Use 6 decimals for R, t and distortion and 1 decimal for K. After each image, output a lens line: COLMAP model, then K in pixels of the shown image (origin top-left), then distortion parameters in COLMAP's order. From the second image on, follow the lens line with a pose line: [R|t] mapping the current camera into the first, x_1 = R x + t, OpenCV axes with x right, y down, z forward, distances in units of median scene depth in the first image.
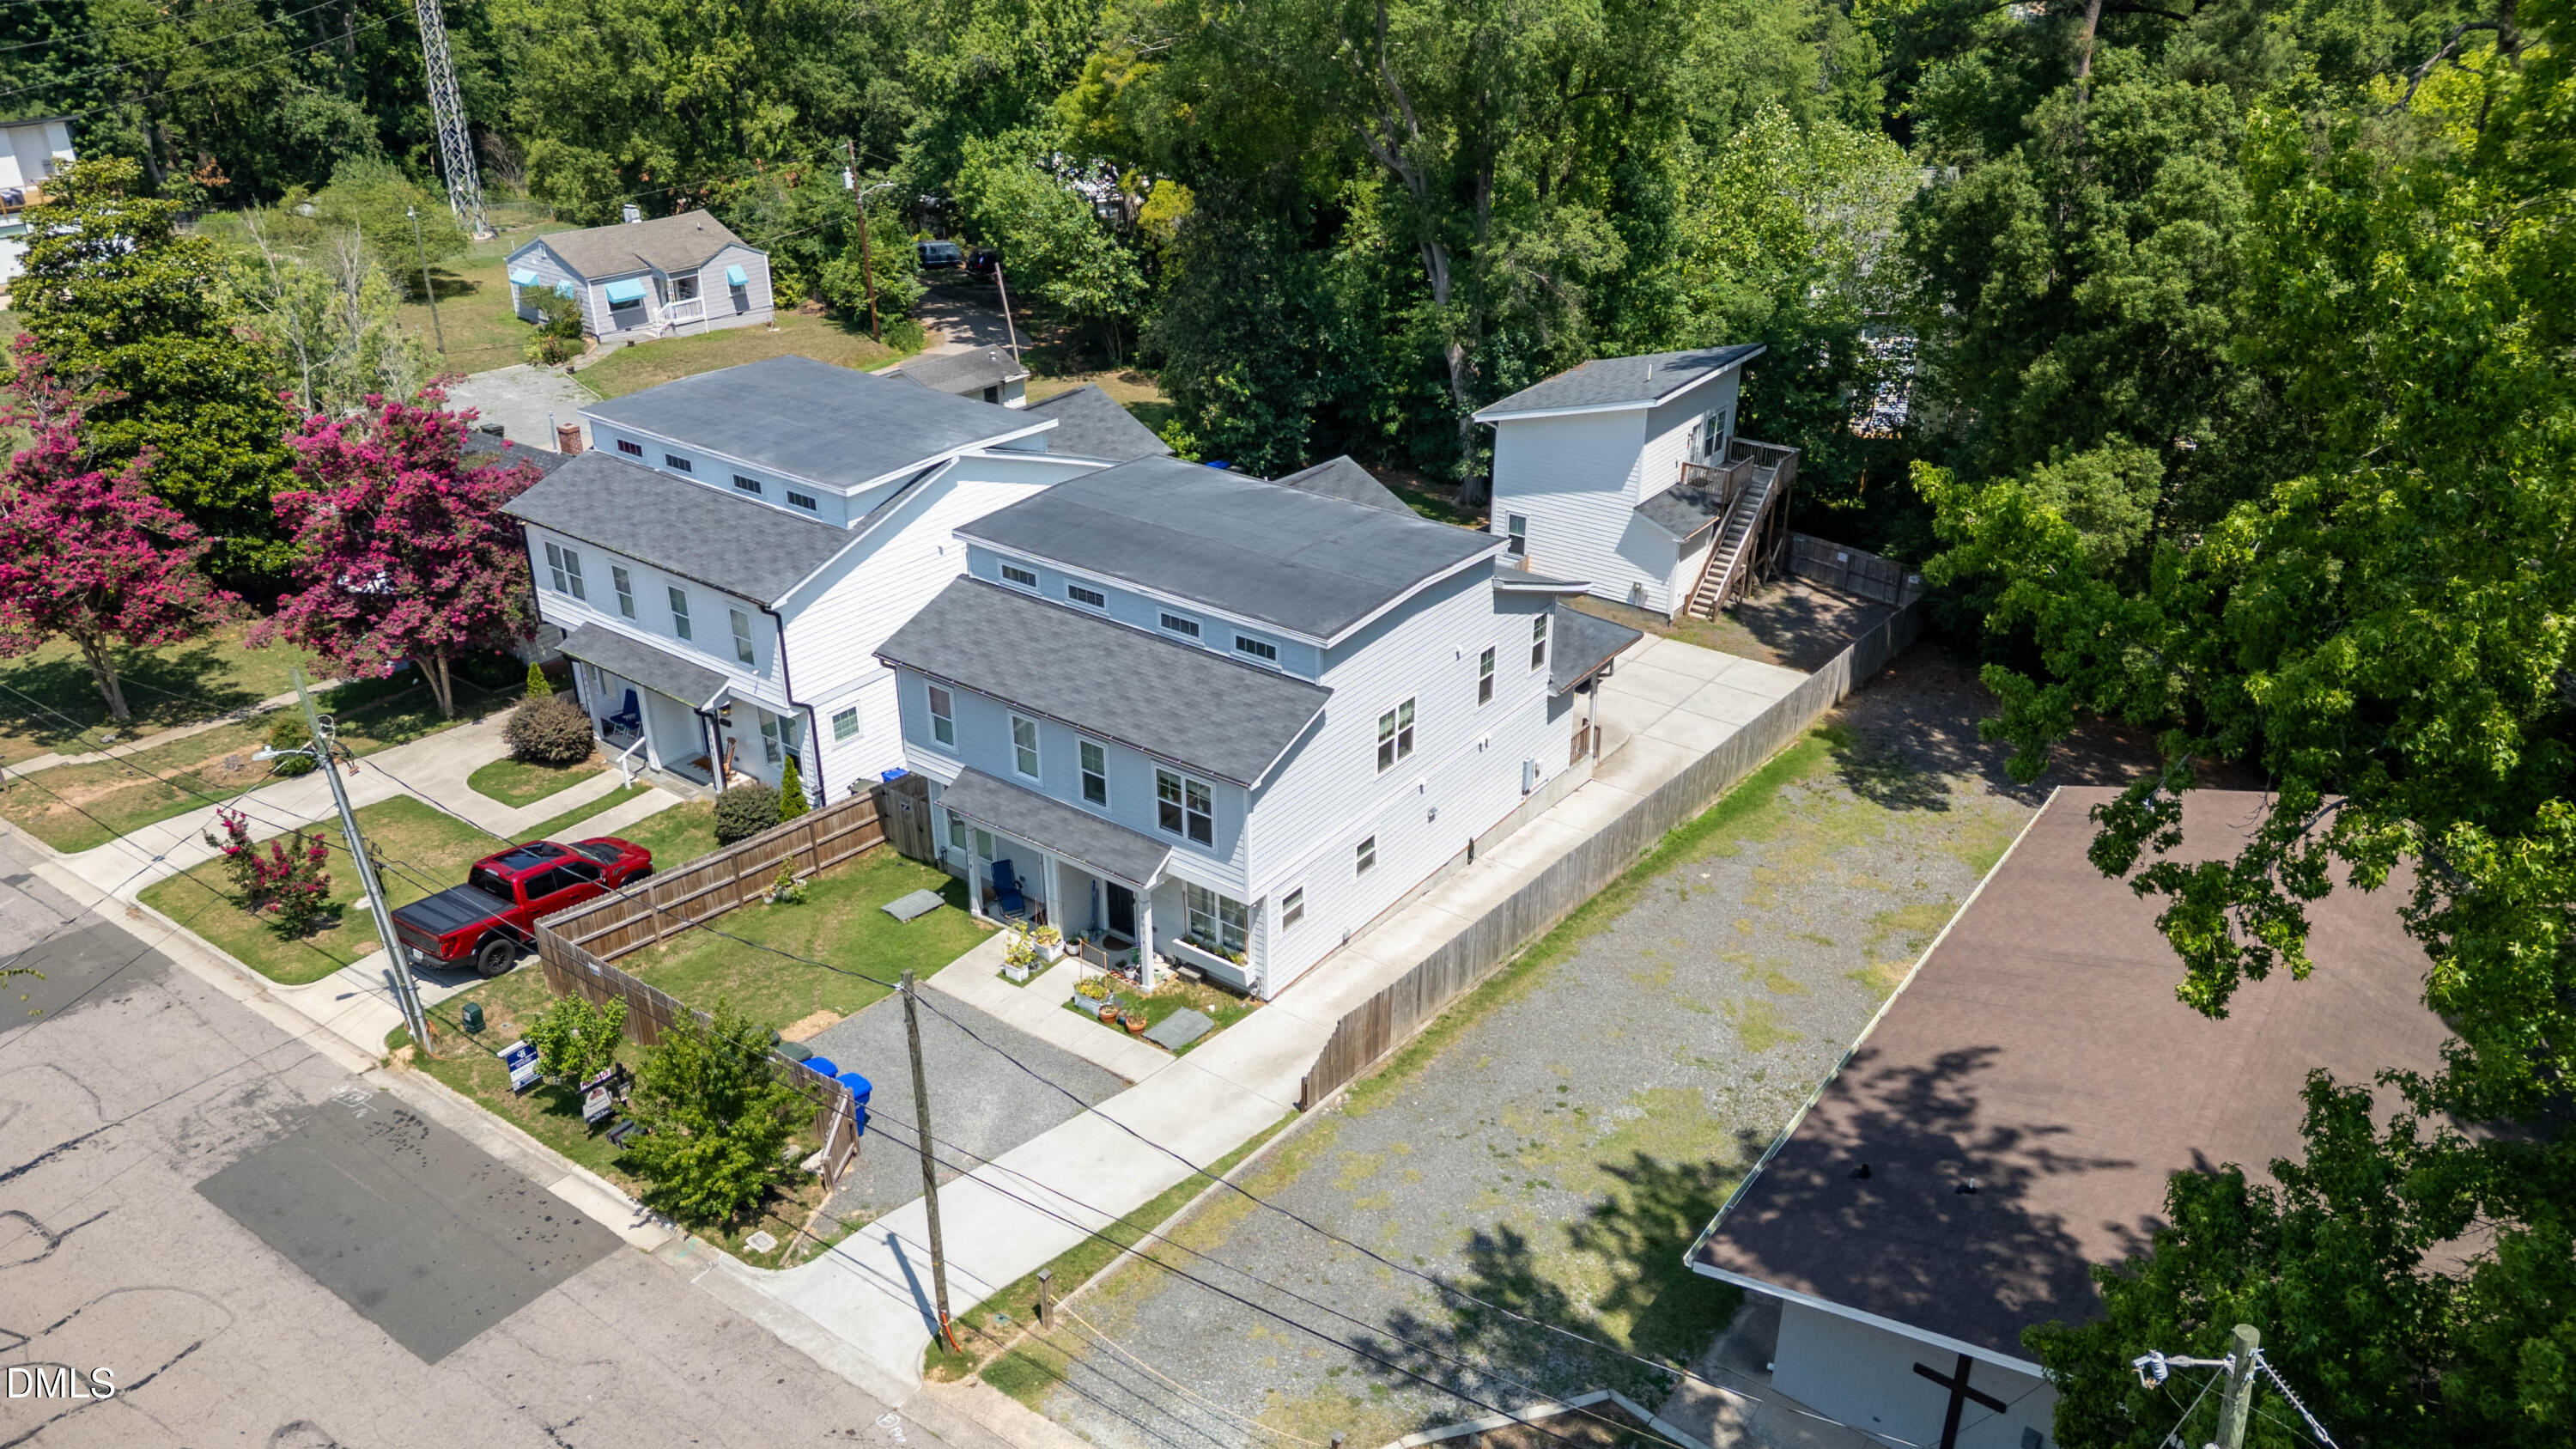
lens RADIAL K [[1771.5, 0, 1290.3], [0, 1771.5, 740.1], [0, 0, 1]] dist [0.048209, -0.038031]
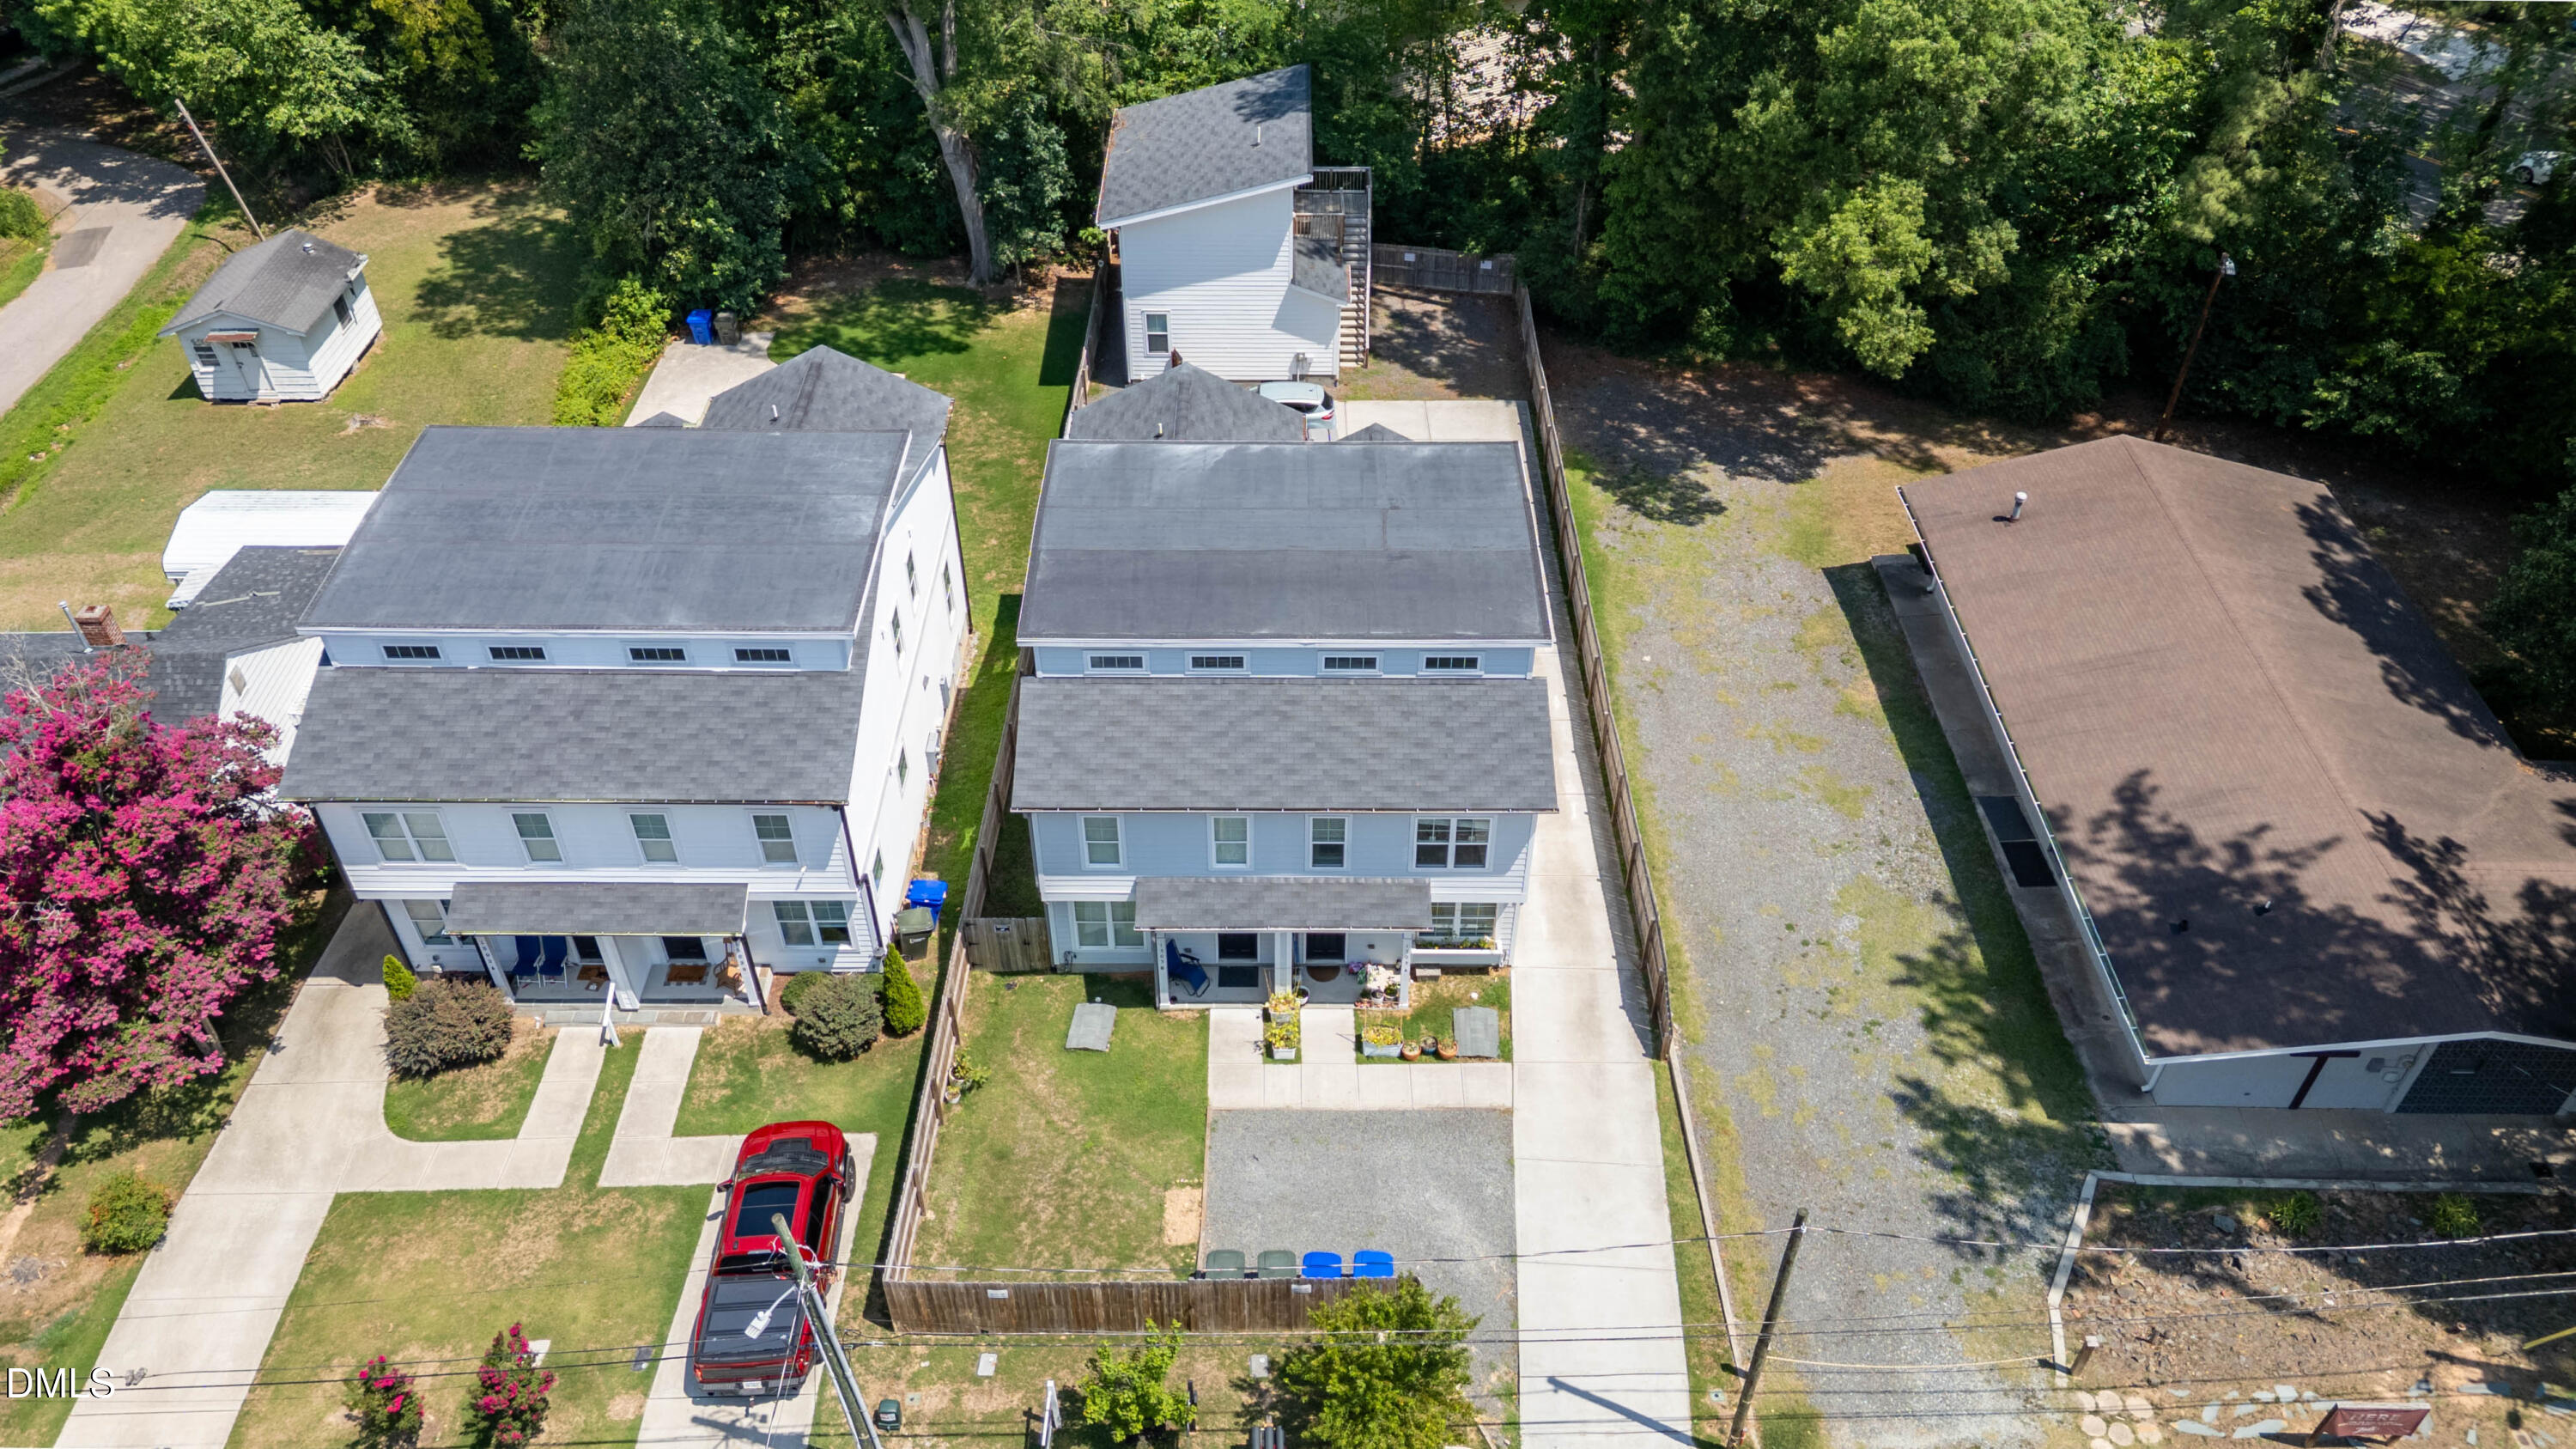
lens RADIAL K [[1771.5, 0, 1290.3], [0, 1771.5, 740.1], [0, 0, 1]] dist [0.048209, -0.038031]
pose [[0.805620, -0.398761, 0.438140, -0.475308], [0.268463, 0.904992, 0.330025, -0.319110], [-0.528114, -0.148251, 0.836132, 0.201394]]
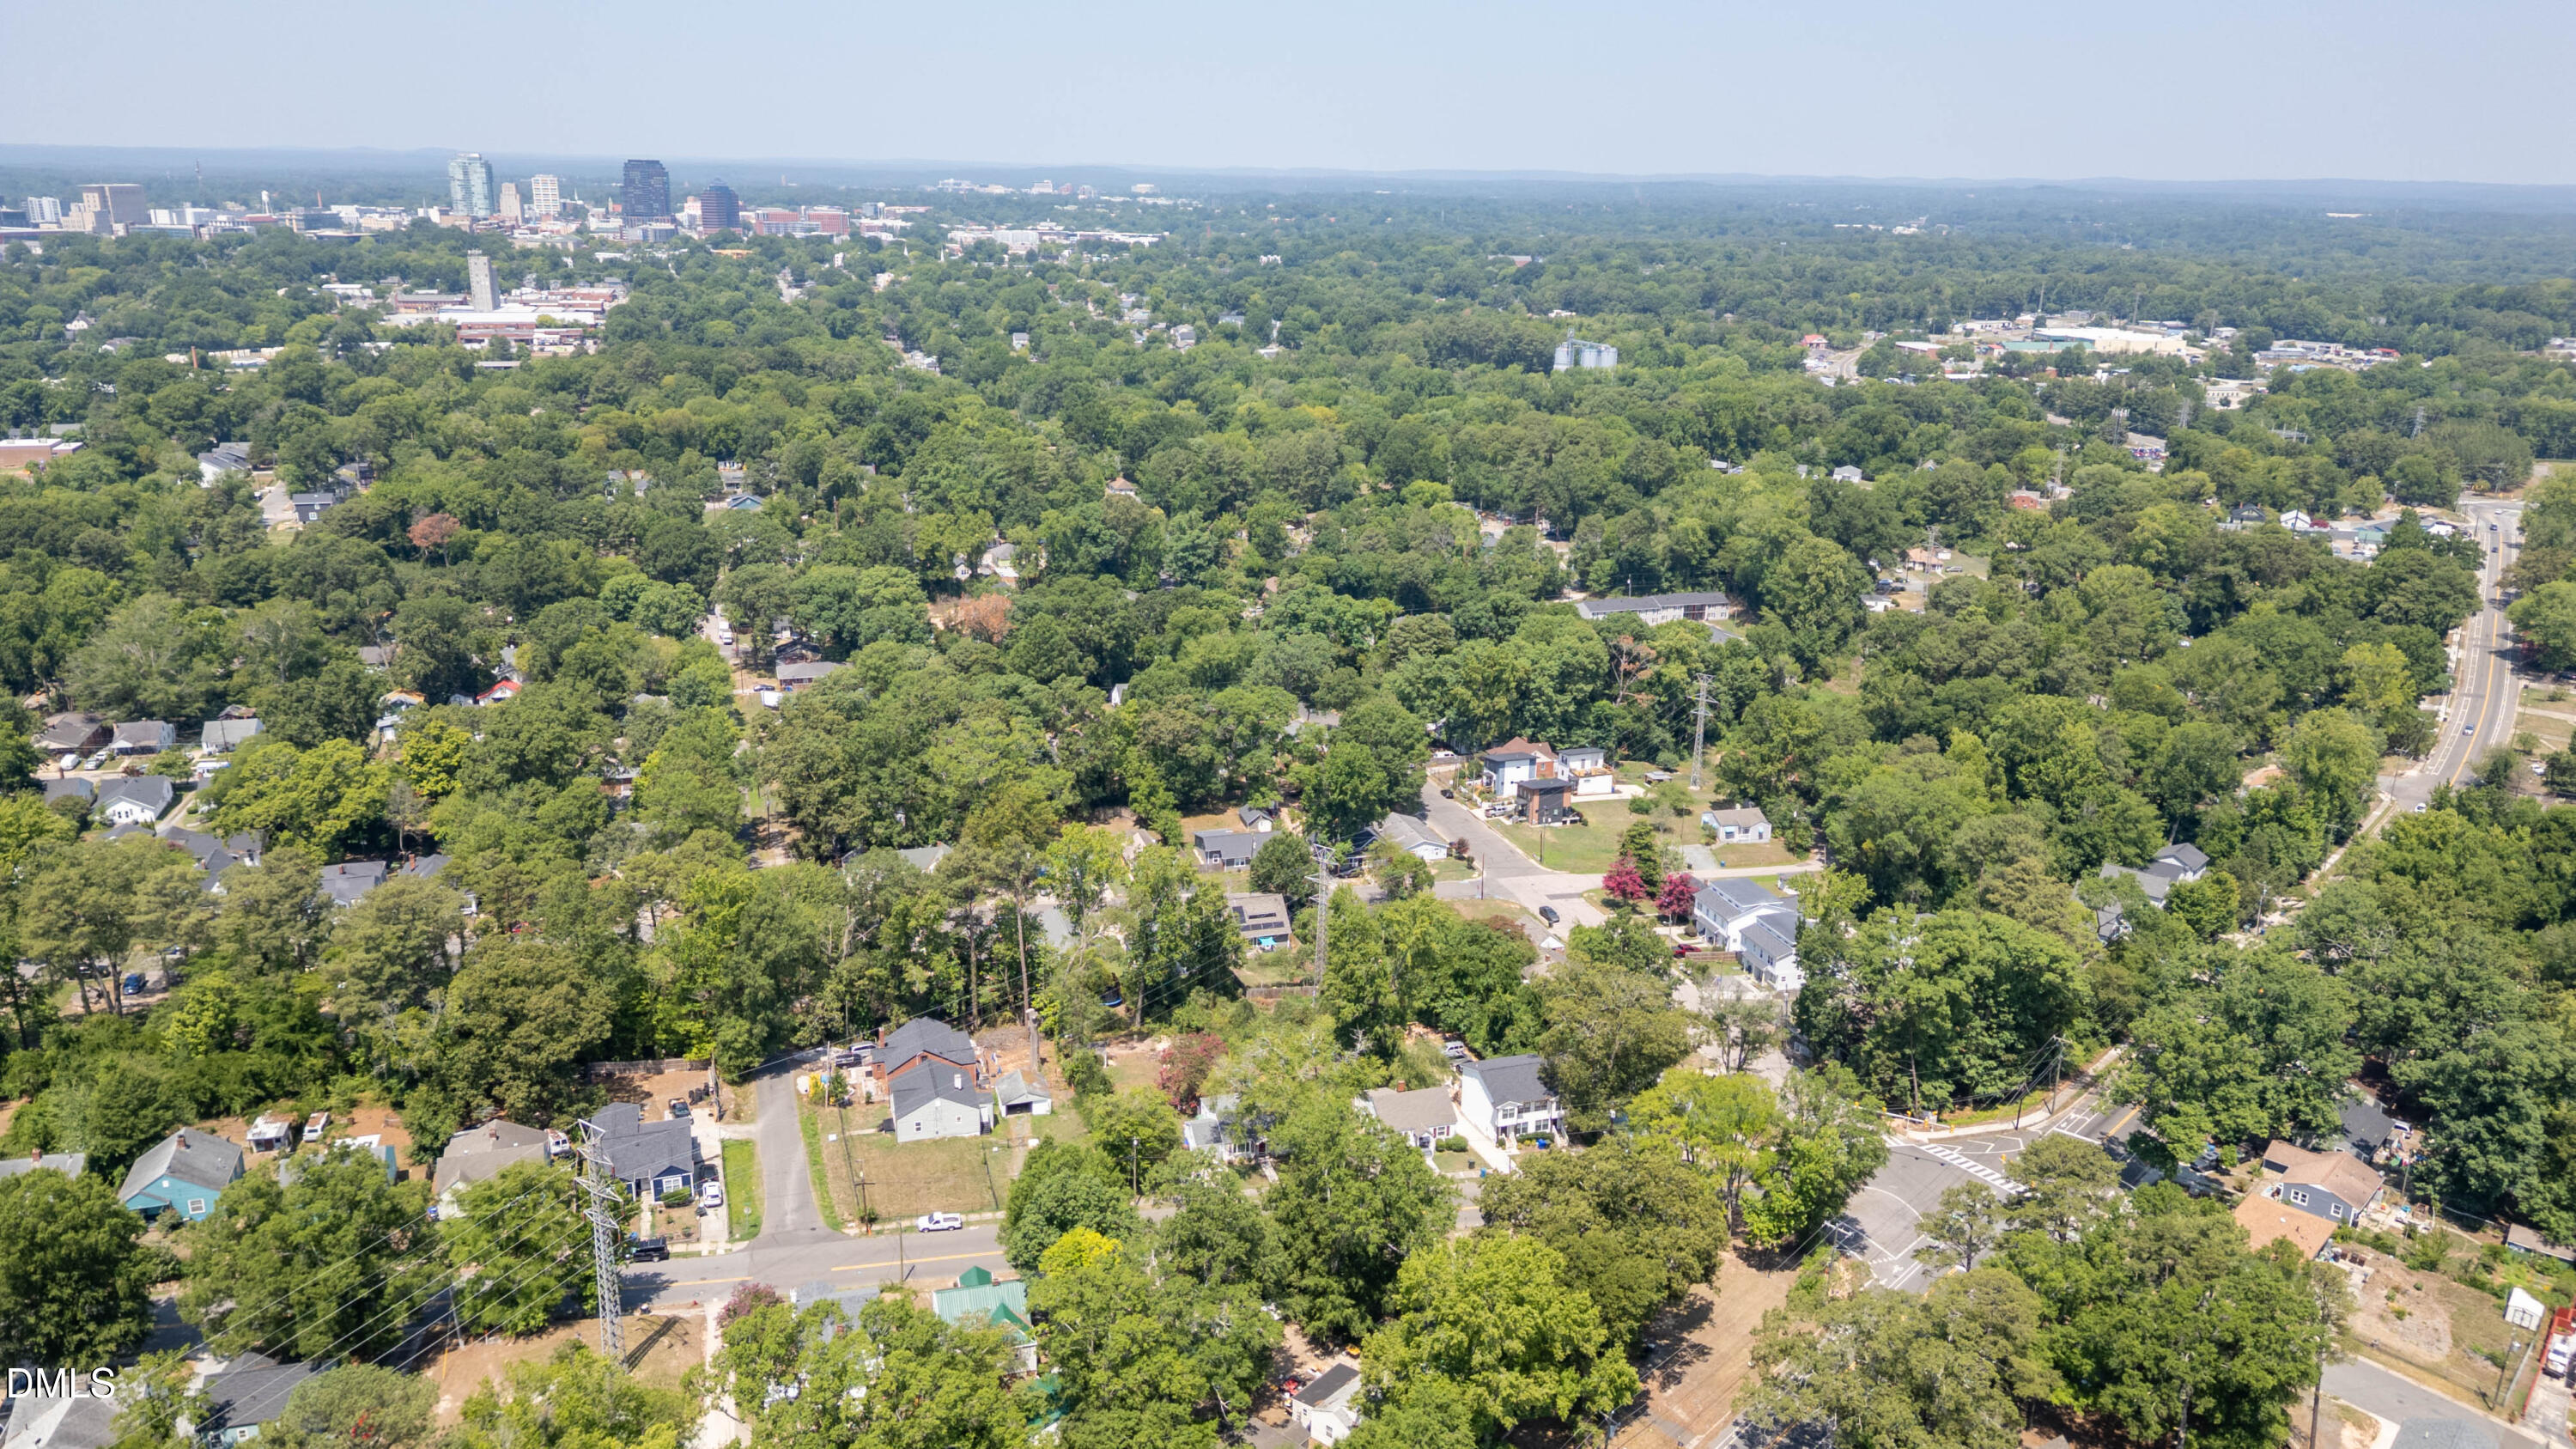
lens RADIAL K [[1754.3, 0, 1288.0], [0, 1754.3, 724.5], [0, 0, 1]] dist [0.034994, -0.006287]
pose [[0.801375, 0.191460, -0.566693, 2.071850], [-0.291512, 0.952276, -0.090503, 0.316254], [0.522321, 0.237725, 0.818943, -5.683618]]
